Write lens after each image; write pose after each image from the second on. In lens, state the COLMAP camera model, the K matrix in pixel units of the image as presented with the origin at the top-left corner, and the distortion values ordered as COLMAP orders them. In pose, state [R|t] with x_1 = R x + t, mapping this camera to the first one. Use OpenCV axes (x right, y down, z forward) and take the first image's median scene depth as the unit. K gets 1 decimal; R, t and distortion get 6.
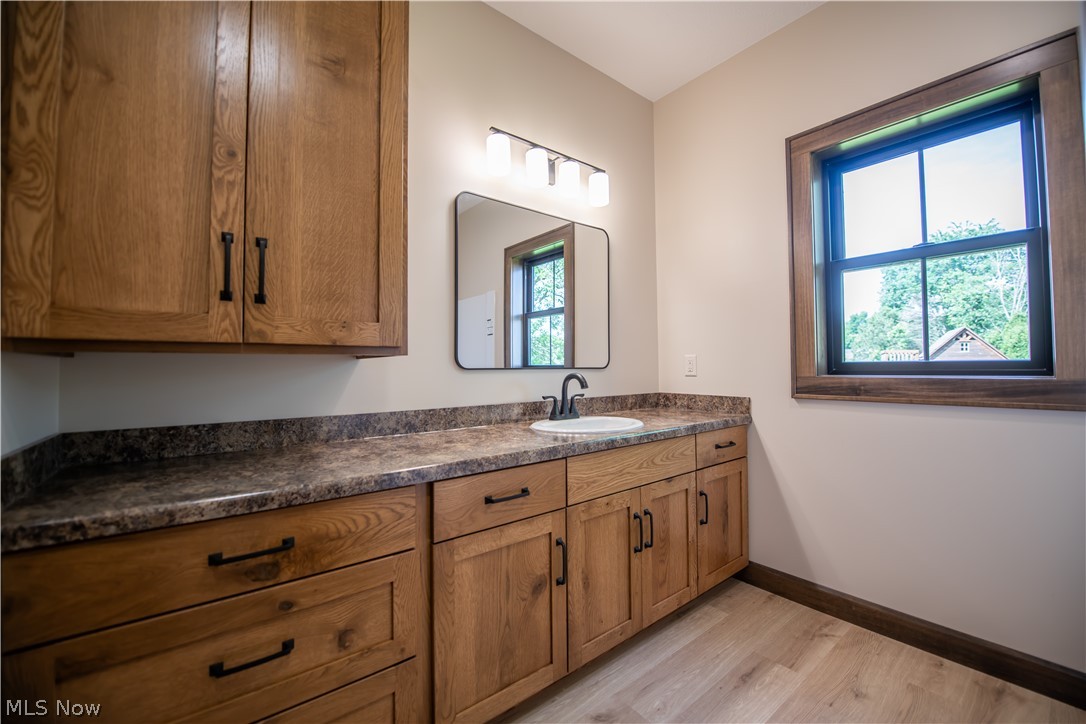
lens RADIAL K [[430.8, 0, 546.6], [0, 430.8, 363.7], [0, 0, 1]] dist [-0.013578, -0.003462]
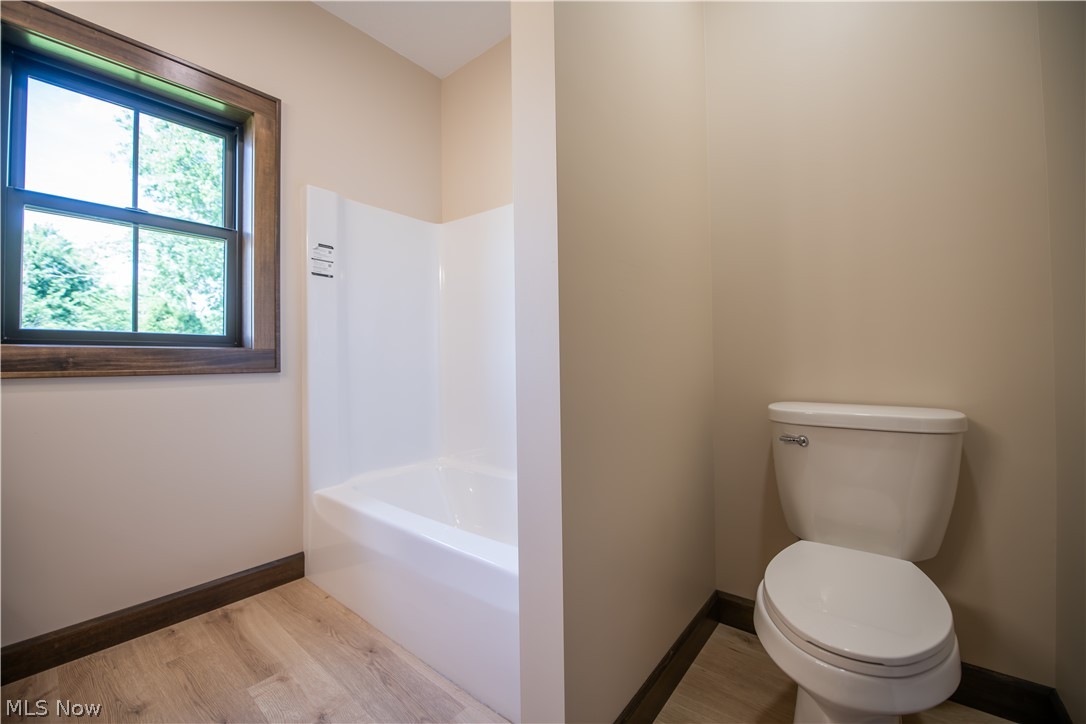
lens RADIAL K [[430.8, 0, 549.2], [0, 430.8, 356.2], [0, 0, 1]] dist [-0.013578, -0.003462]
pose [[-0.224446, 0.018066, 0.974319, -0.254777], [0.001848, 0.999834, -0.018113, 0.071345], [-0.974485, -0.002265, -0.224442, 0.332883]]
